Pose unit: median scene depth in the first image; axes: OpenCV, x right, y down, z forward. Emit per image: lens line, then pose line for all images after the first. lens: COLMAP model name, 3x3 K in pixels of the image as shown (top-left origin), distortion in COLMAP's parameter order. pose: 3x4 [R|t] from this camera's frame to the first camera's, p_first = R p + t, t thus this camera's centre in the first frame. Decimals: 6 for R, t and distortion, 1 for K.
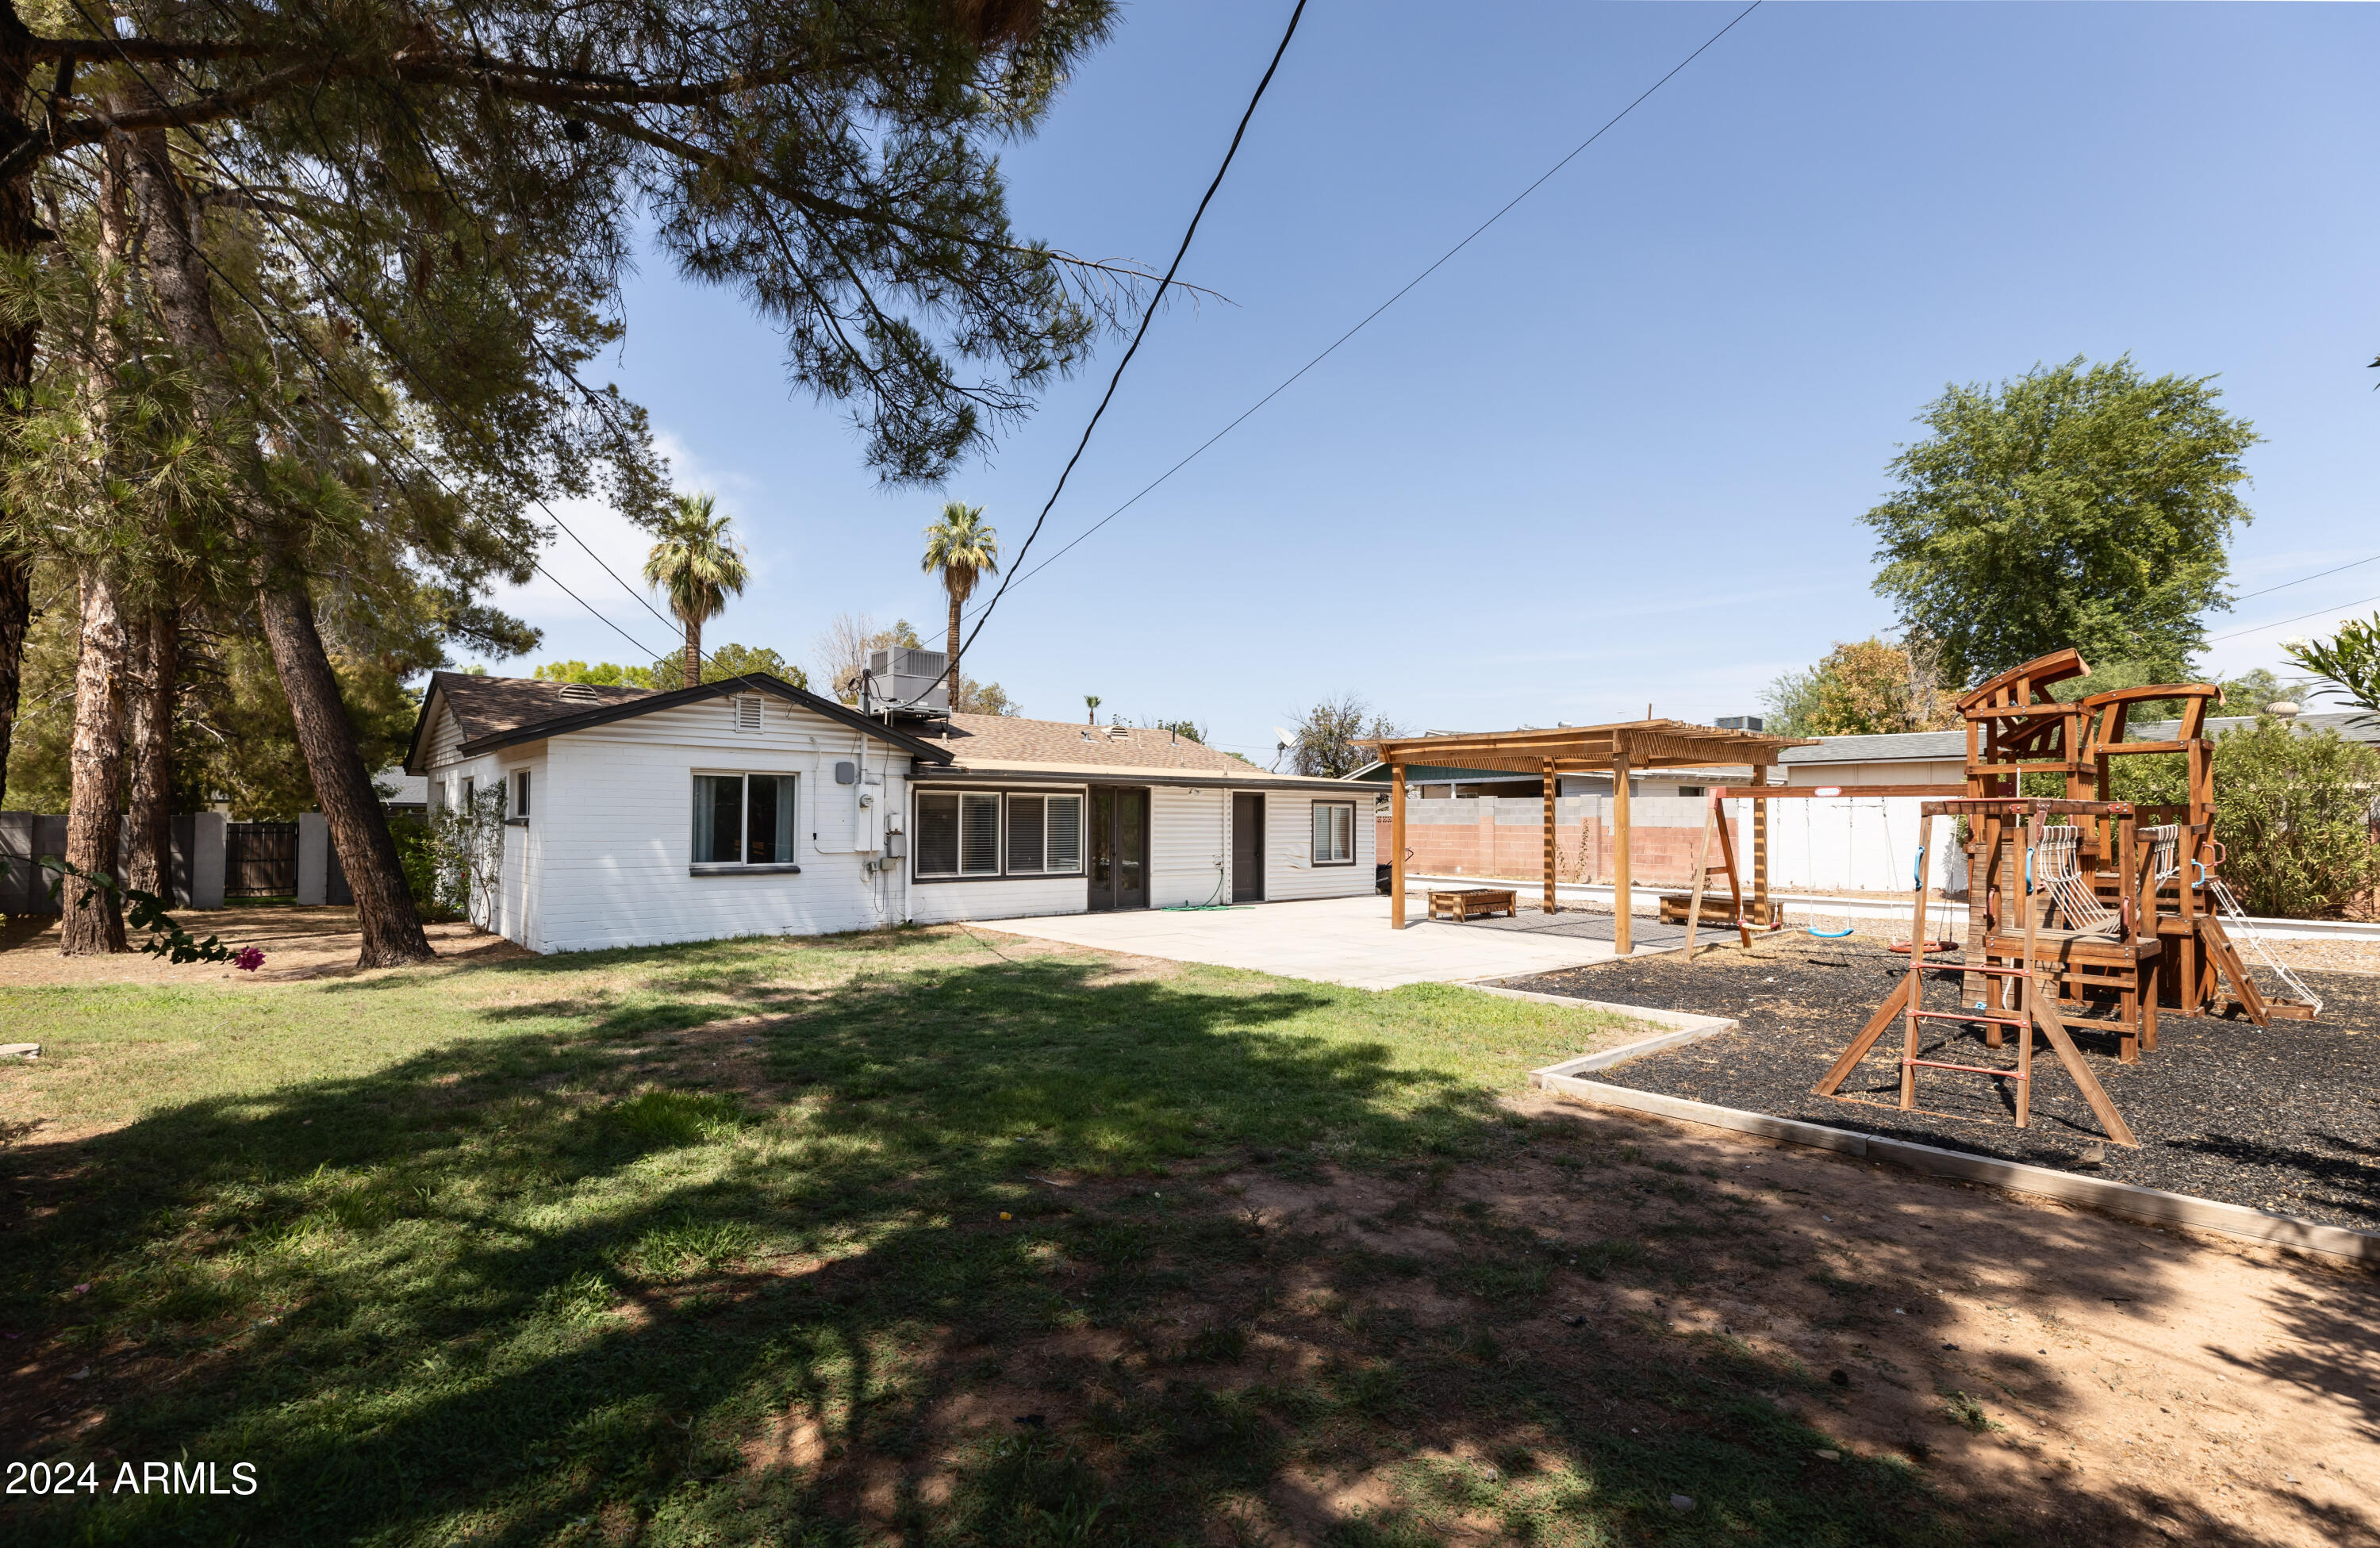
lens RADIAL K [[1158.4, 0, 1190.0], [0, 1158.4, 774.0], [0, 0, 1]] dist [0.016874, -0.000144]
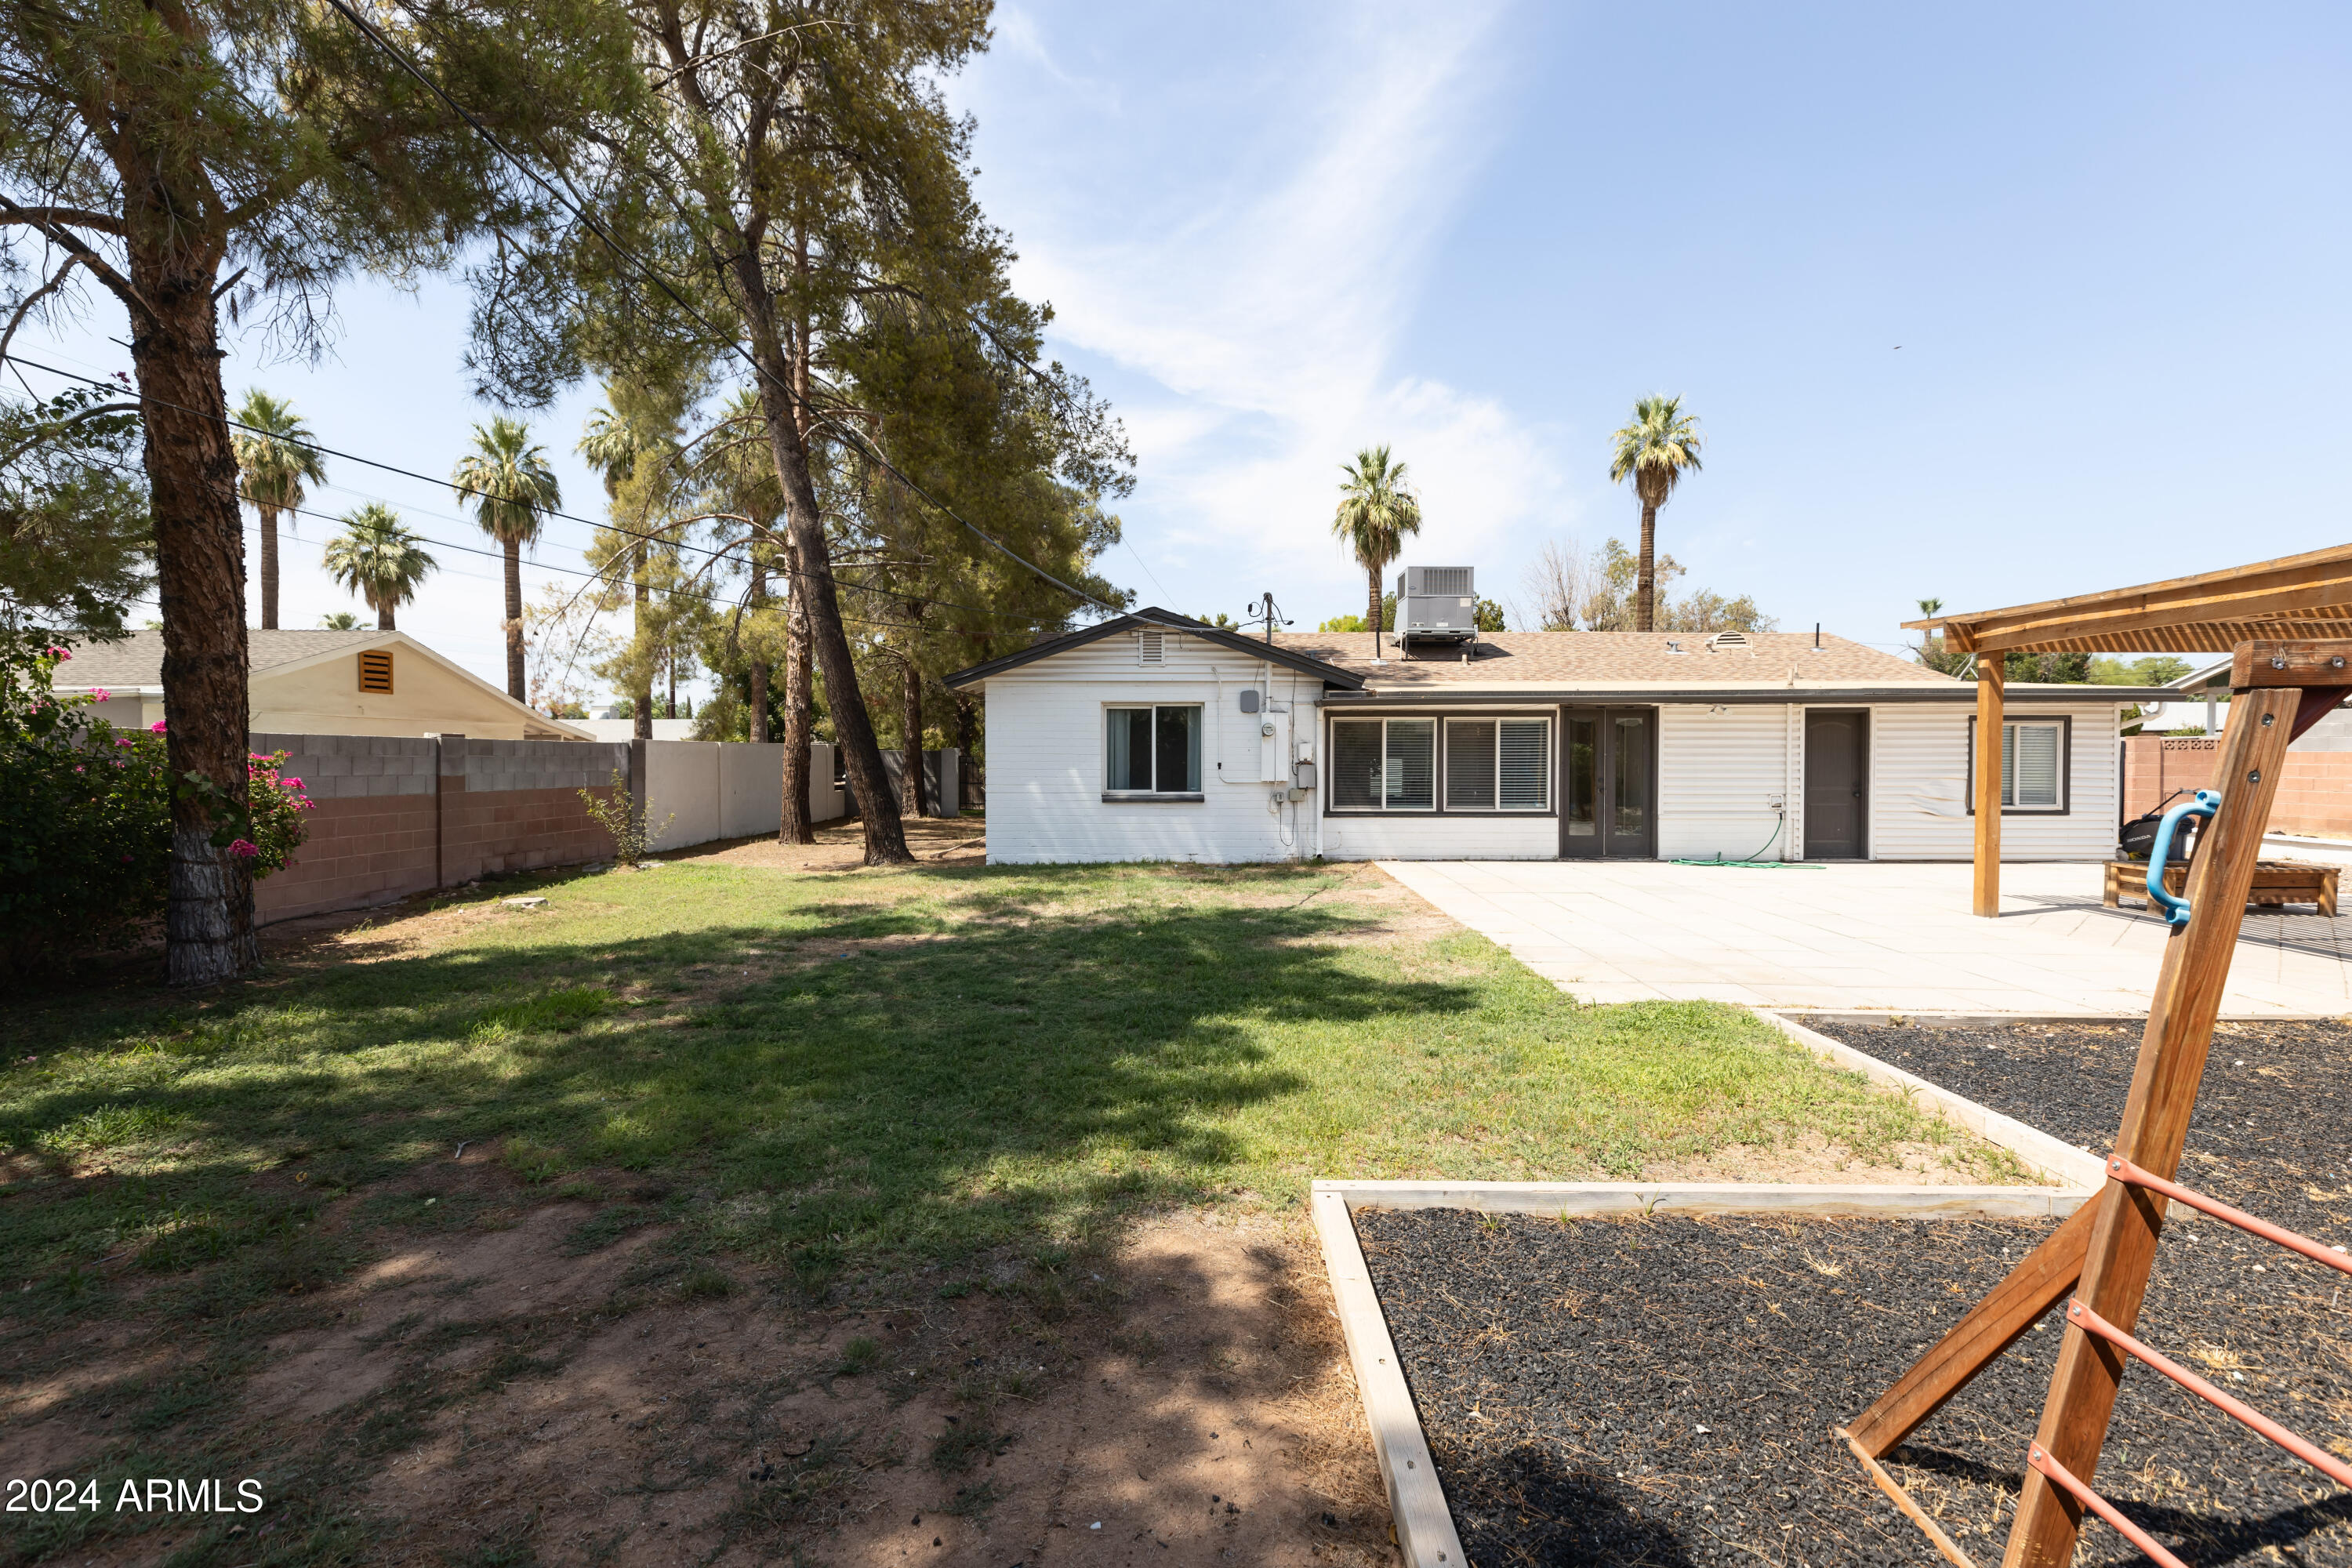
lens RADIAL K [[1092.6, 0, 1176.0], [0, 1092.6, 784.0], [0, 0, 1]] dist [0.000674, 0.000483]
pose [[0.715646, 0.013875, -0.698325, 0.300663], [0.032432, 0.998064, 0.053067, 0.017368], [0.697709, -0.060625, 0.713811, 0.290516]]
